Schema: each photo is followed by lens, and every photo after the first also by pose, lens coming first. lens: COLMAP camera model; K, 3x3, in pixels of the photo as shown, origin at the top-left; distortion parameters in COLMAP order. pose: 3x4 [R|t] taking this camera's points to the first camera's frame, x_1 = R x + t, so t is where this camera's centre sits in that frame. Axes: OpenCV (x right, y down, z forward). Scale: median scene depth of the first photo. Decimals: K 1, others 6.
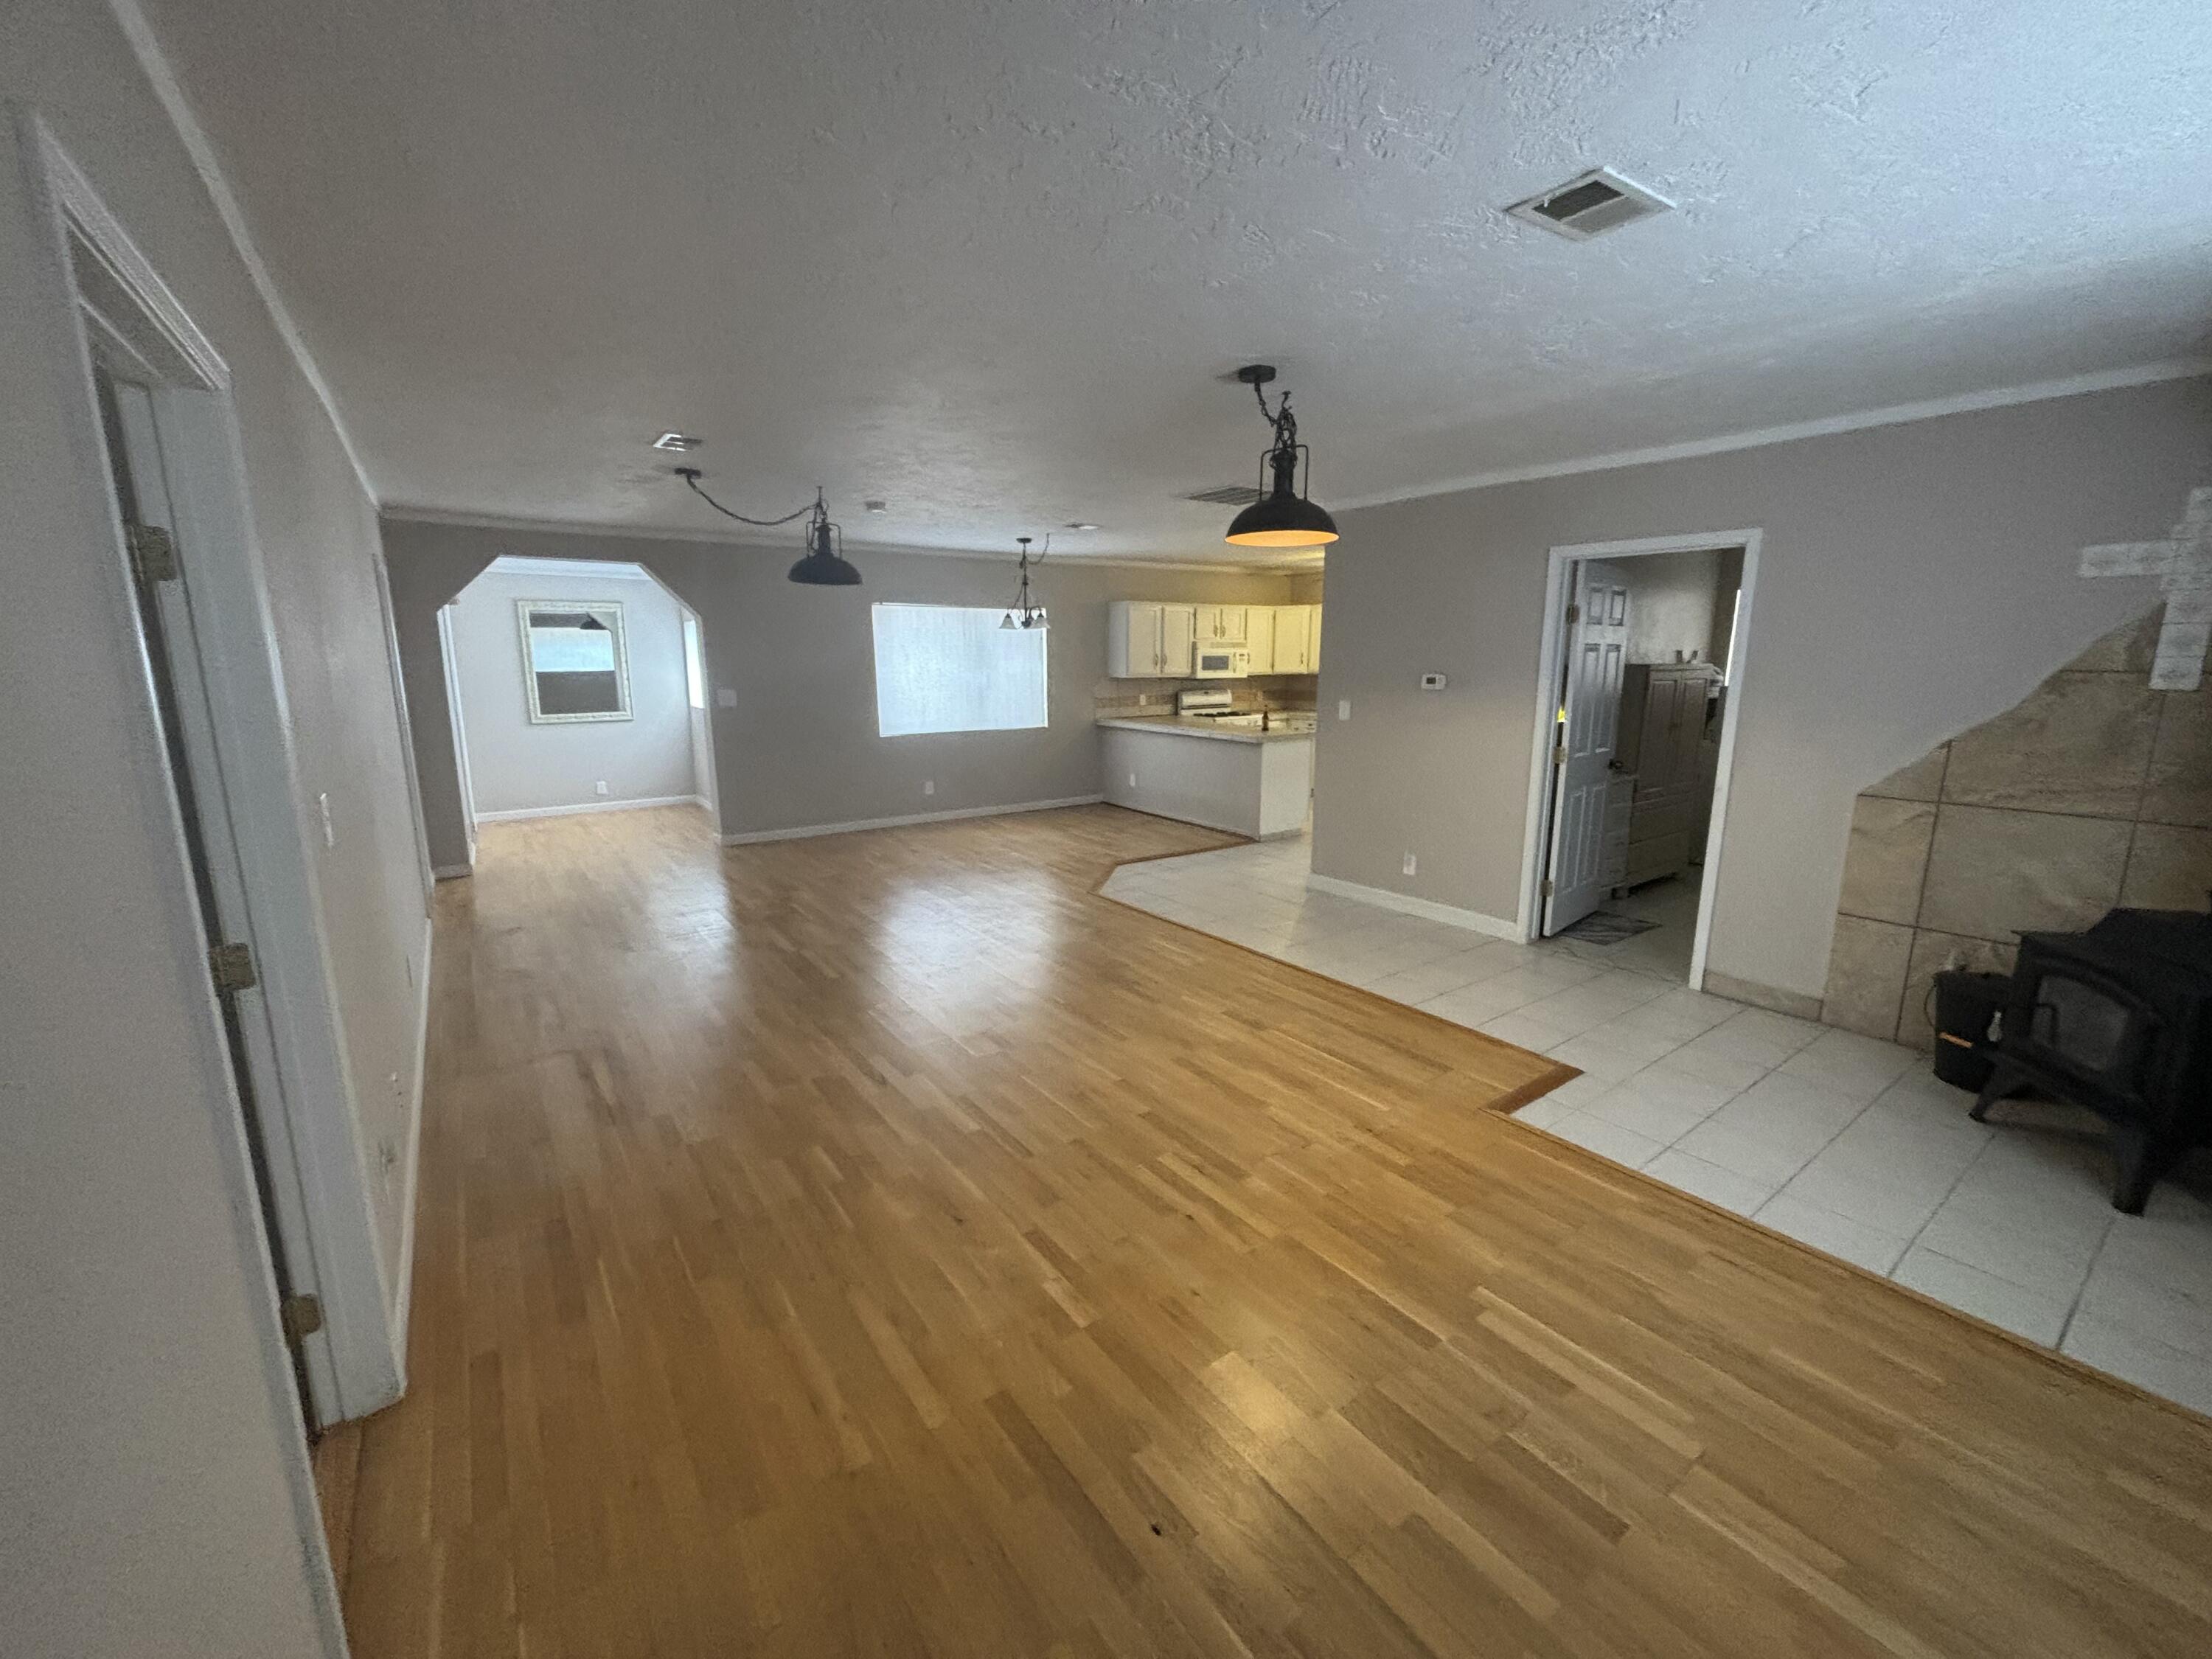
lens RADIAL K [[887.4, 0, 1102.3], [0, 887.4, 825.6], [0, 0, 1]] dist [-0.000722, -0.000070]
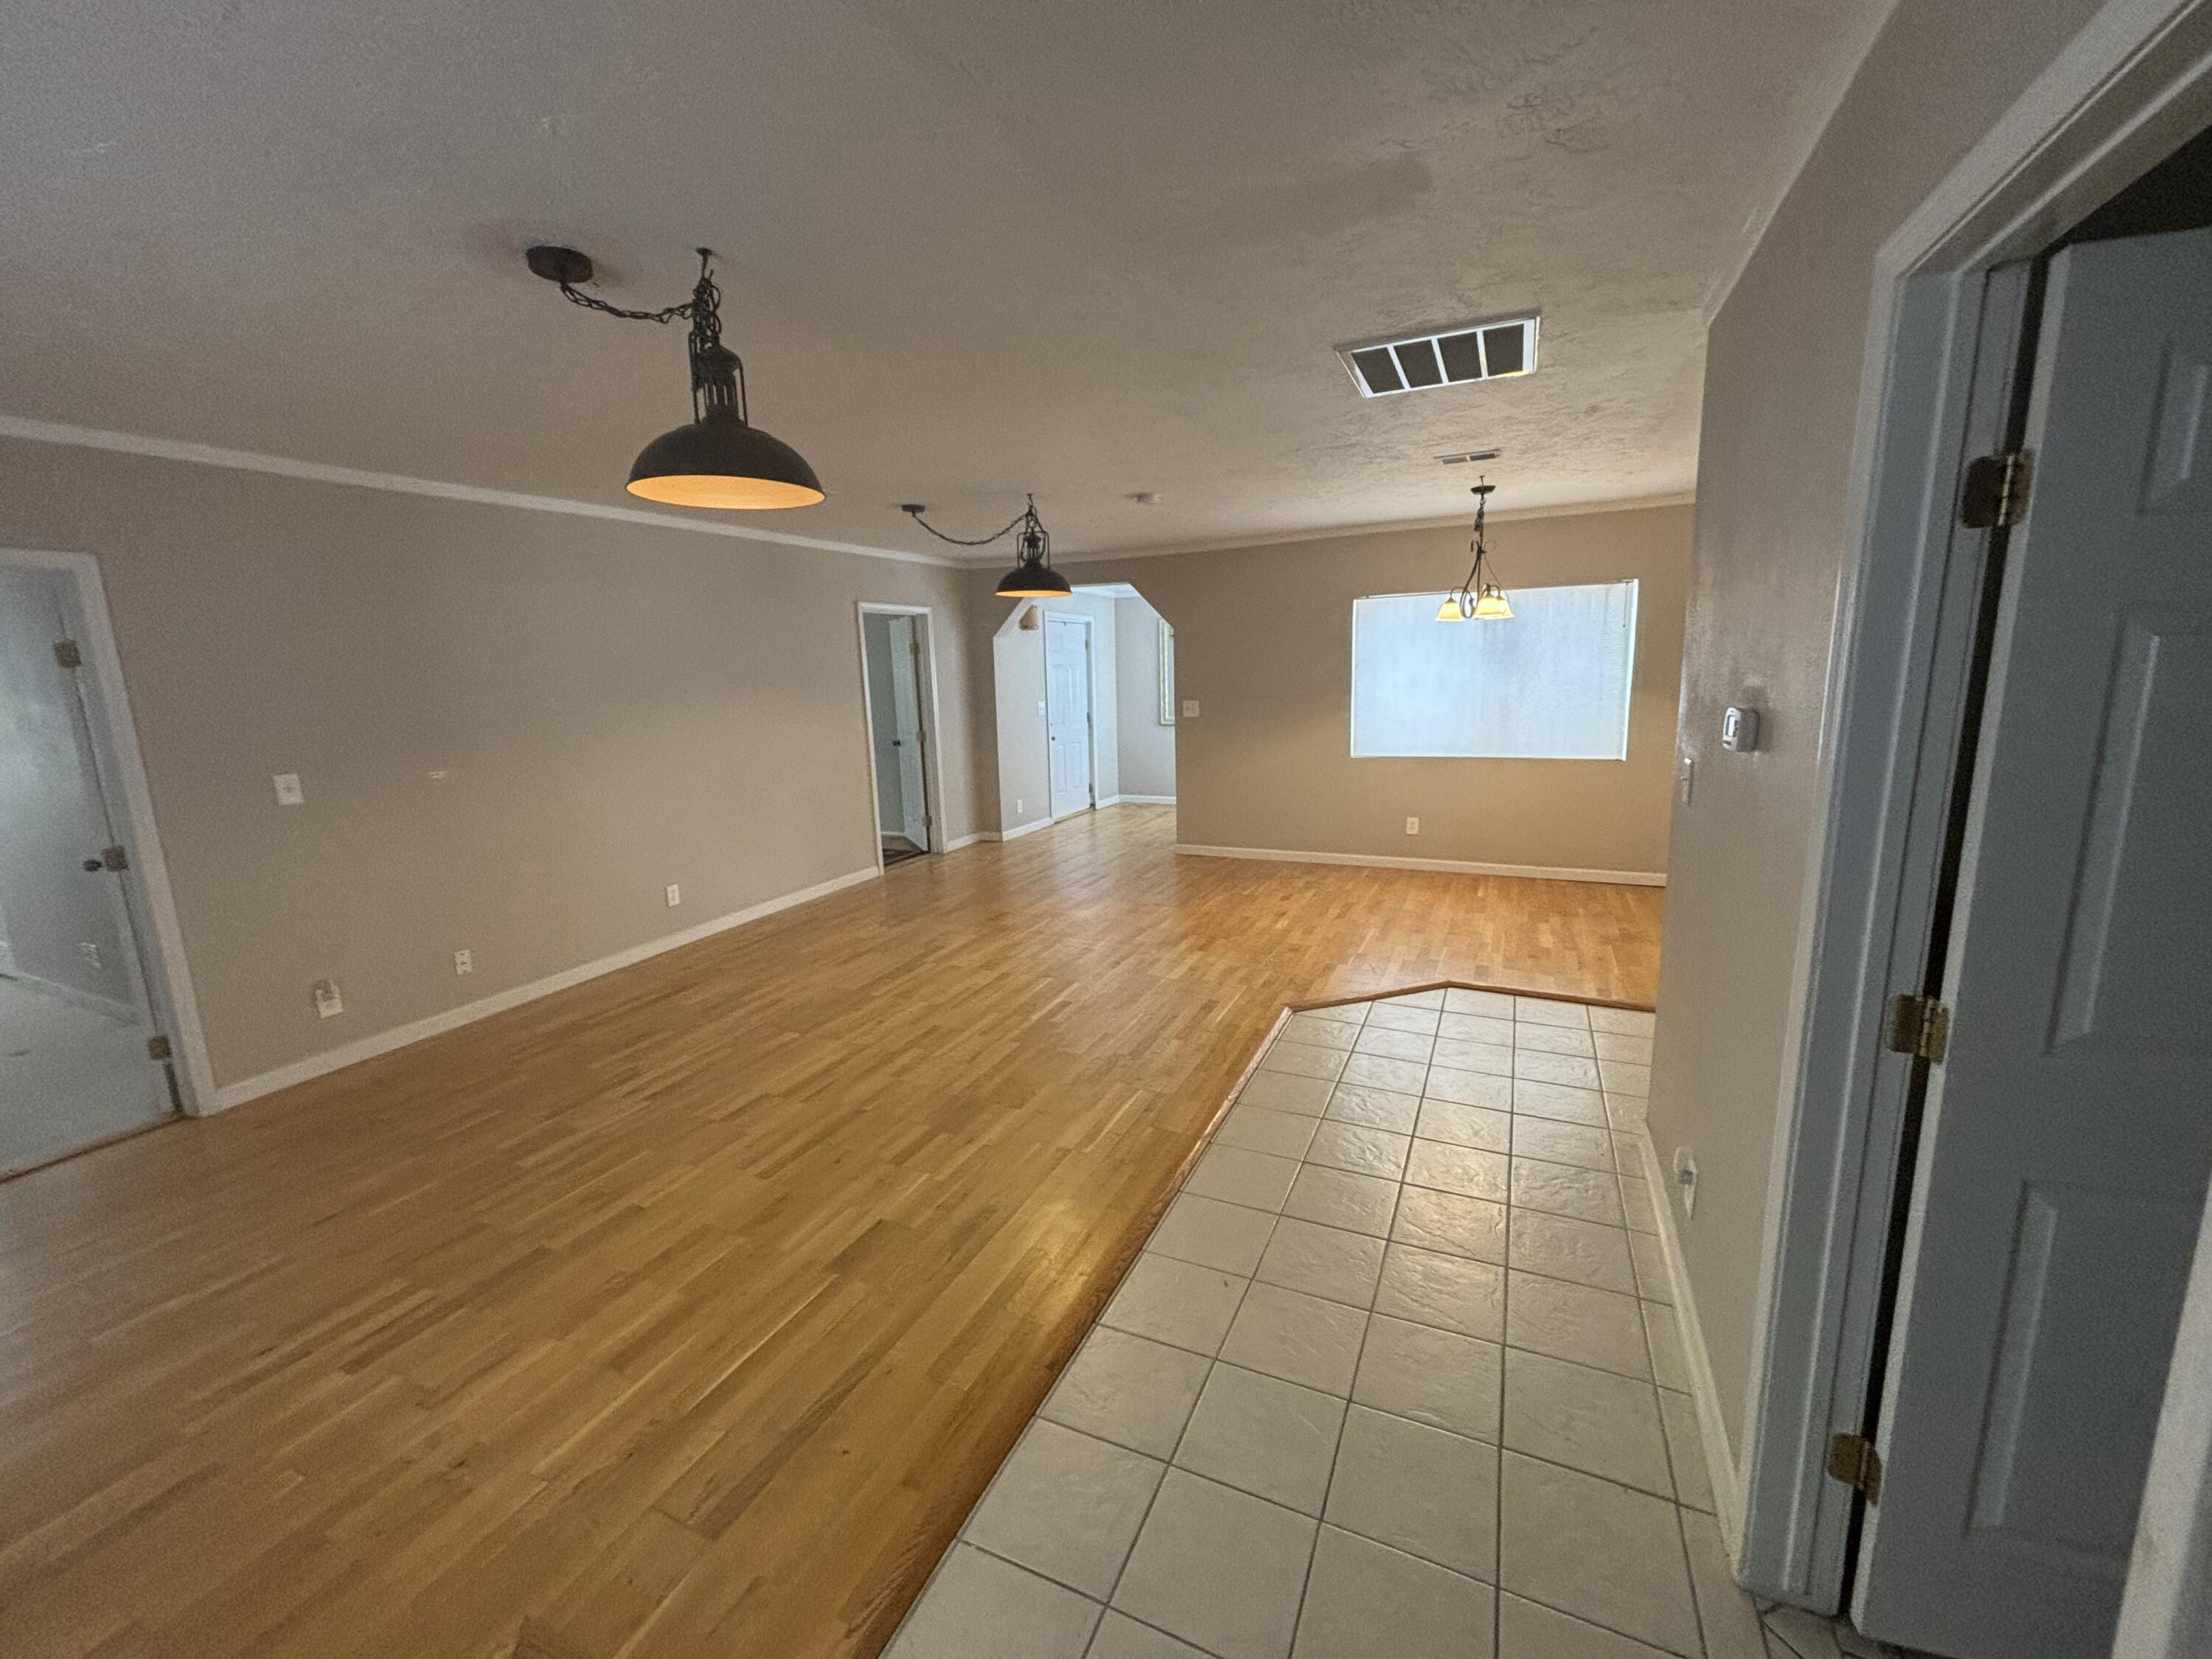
lens RADIAL K [[887.4, 0, 1102.3], [0, 887.4, 825.6], [0, 0, 1]] dist [-0.000722, -0.000070]
pose [[0.490362, 0.141667, -0.859927, 0.619628], [-0.132790, 0.987324, 0.086933, -0.132402], [0.861343, 0.071561, 0.502959, 0.650635]]
